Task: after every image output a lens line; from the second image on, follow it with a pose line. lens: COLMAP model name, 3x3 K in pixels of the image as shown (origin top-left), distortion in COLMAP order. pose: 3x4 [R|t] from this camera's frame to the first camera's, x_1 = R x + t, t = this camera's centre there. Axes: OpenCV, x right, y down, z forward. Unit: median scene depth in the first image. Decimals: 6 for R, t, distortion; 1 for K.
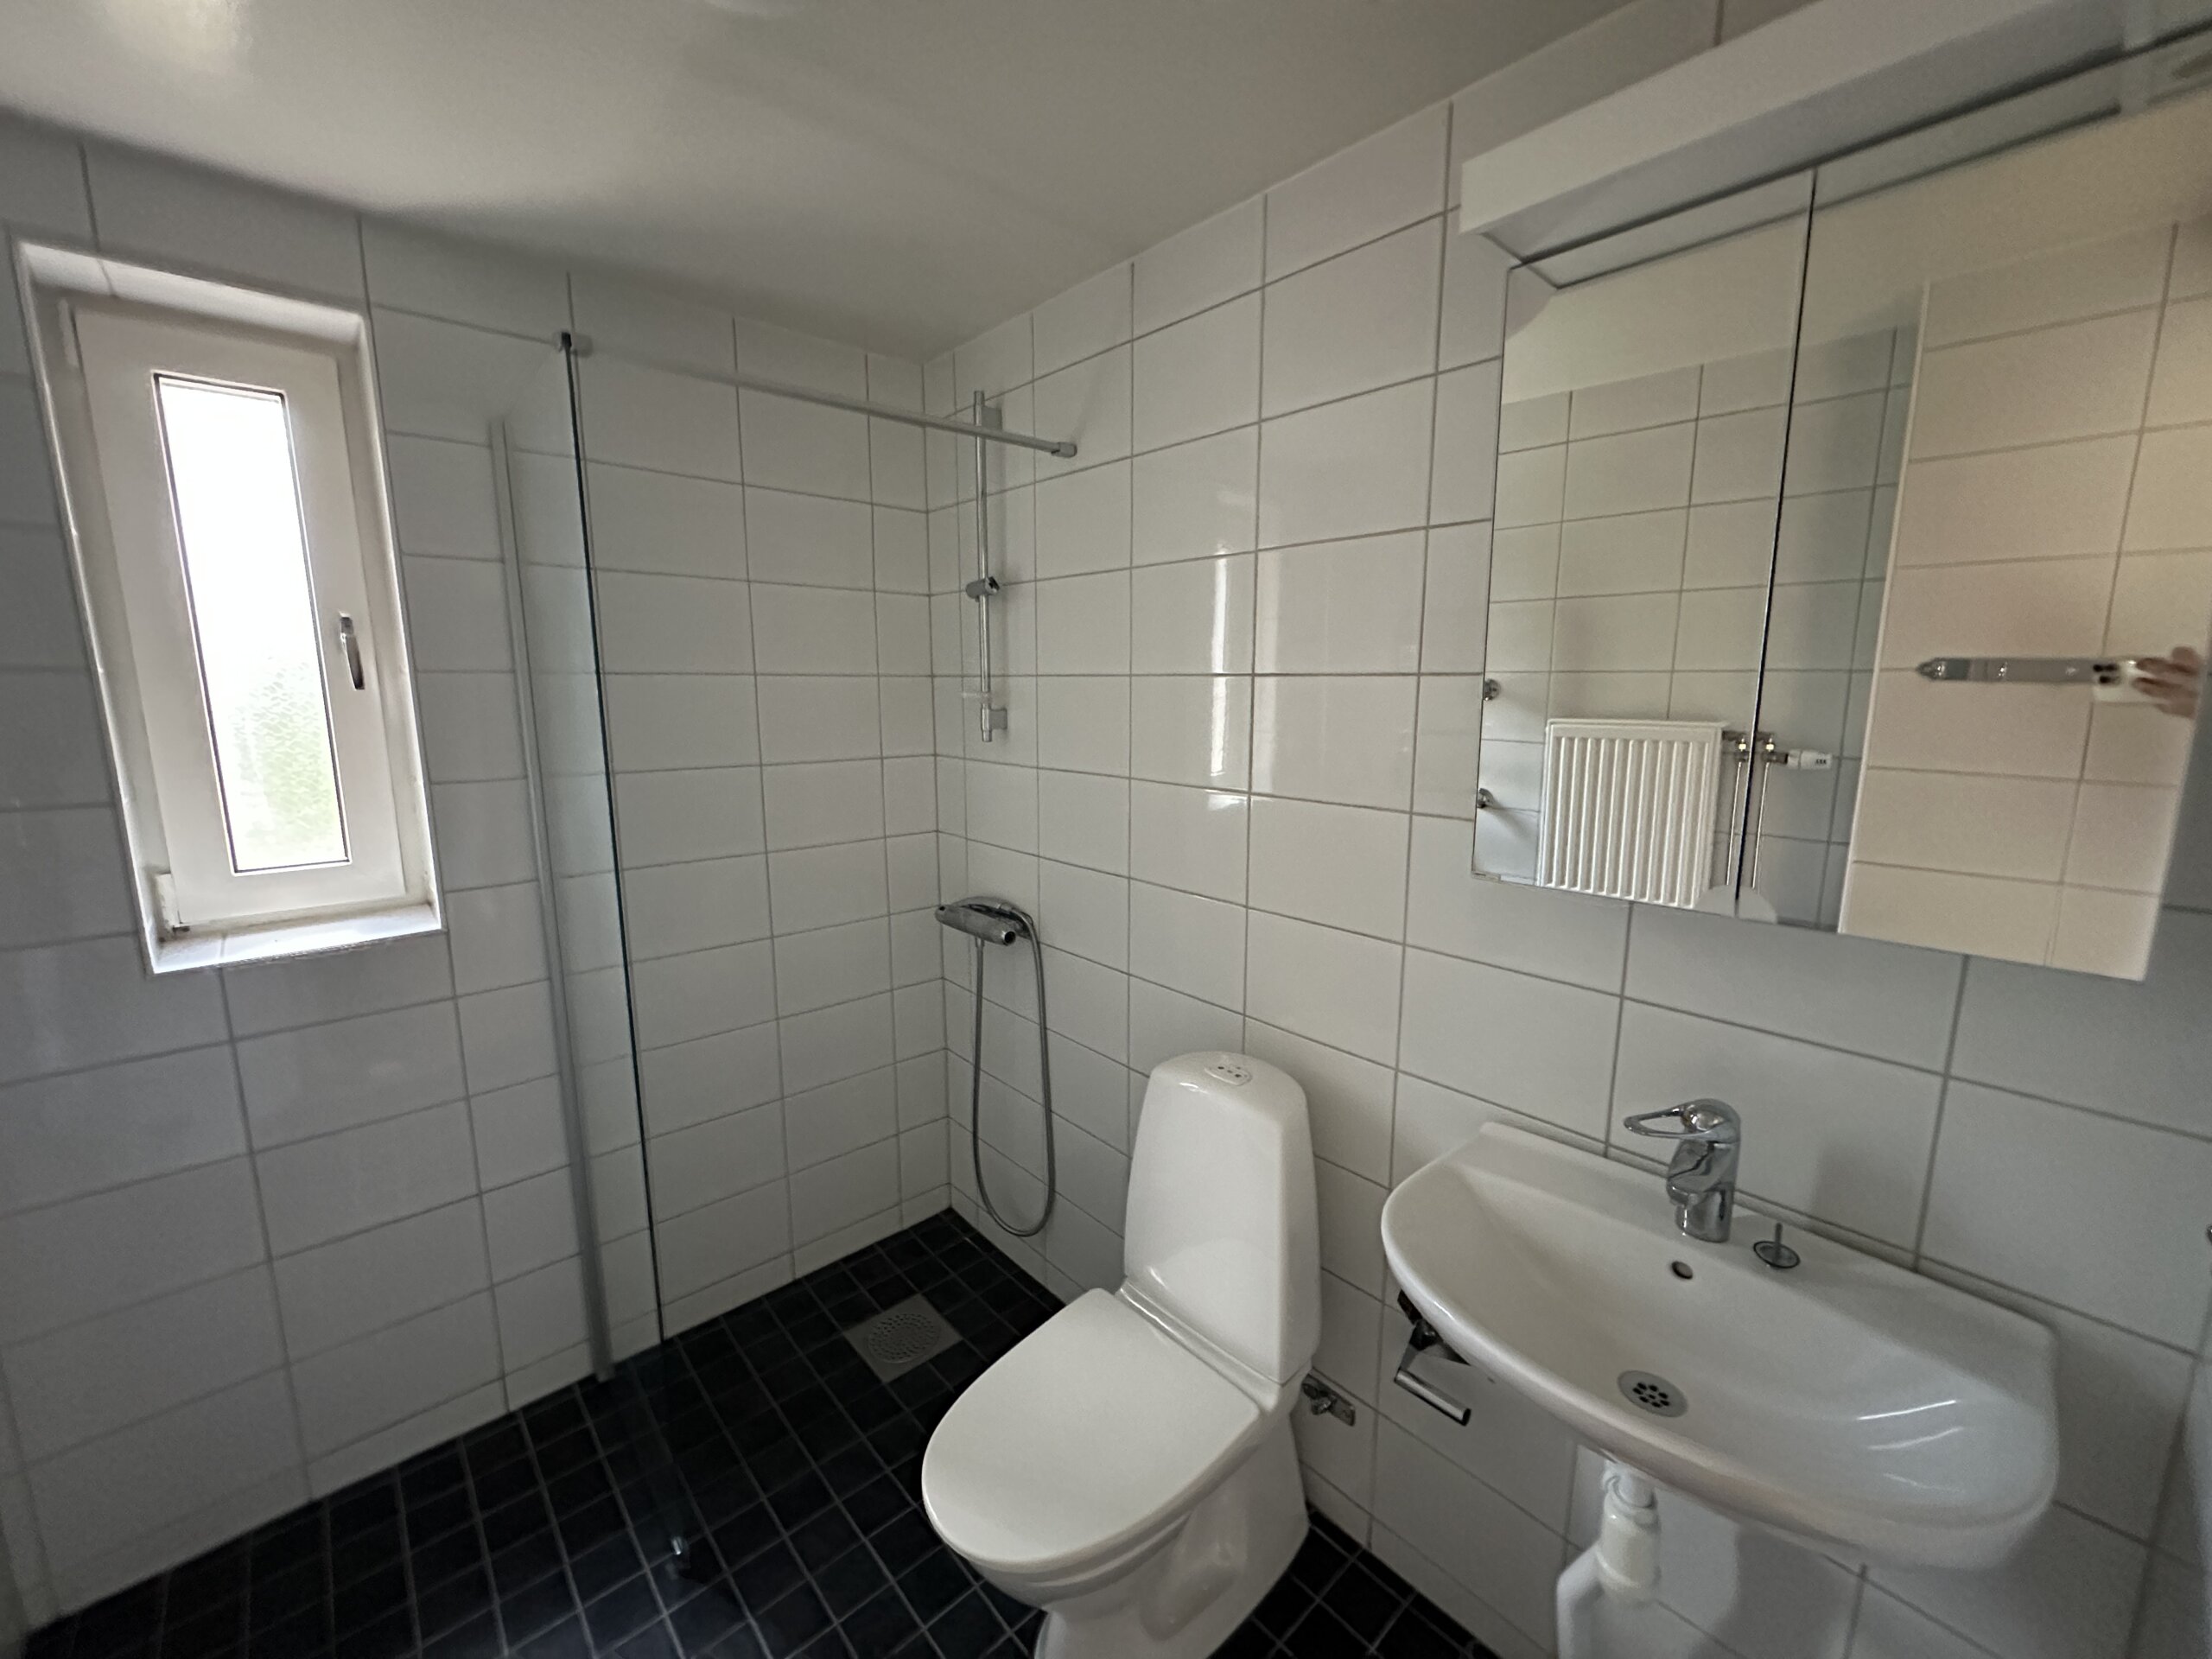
lens RADIAL K [[884.3, 0, 1108.0], [0, 884.3, 826.4], [0, 0, 1]] dist [-0.002717, 0.001207]
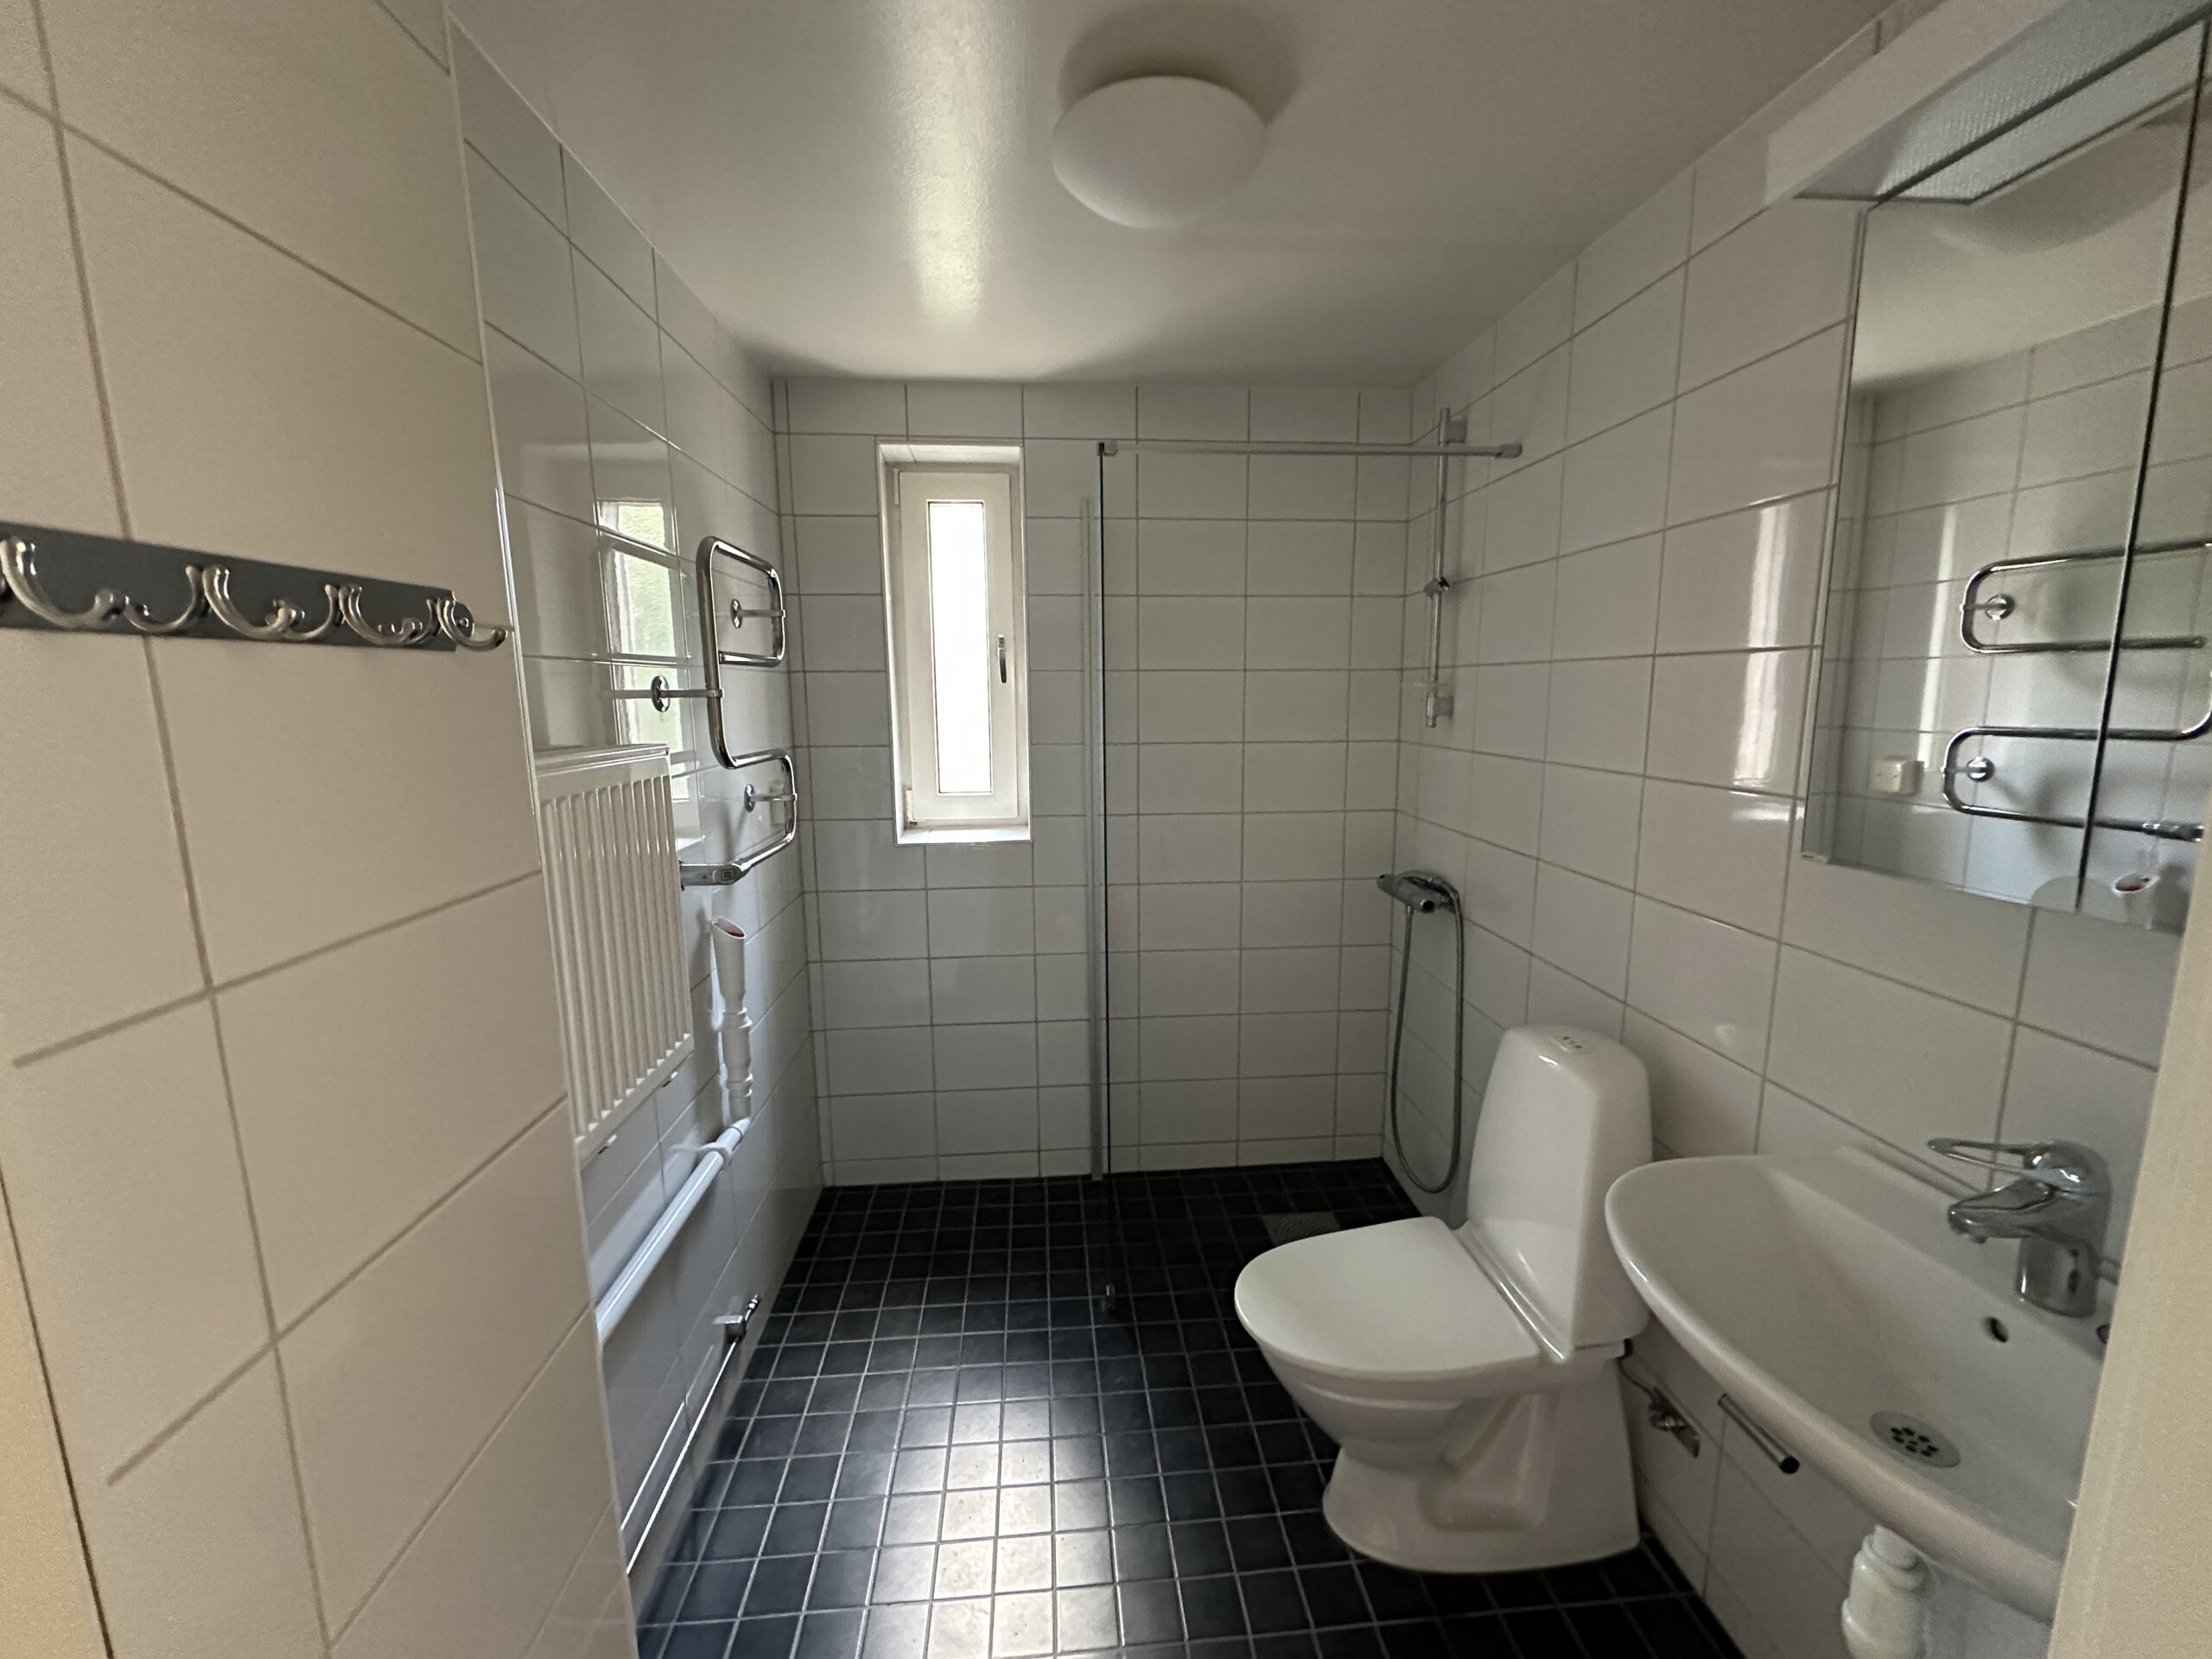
lens RADIAL K [[884.3, 0, 1109.3], [0, 884.3, 827.5], [0, 0, 1]] dist [-0.002717, 0.001207]
pose [[0.793159, 0.085892, -0.602927, 0.273069], [-0.090715, 0.995623, 0.022498, 0.048366], [0.602220, 0.036850, 0.797479, -0.133809]]
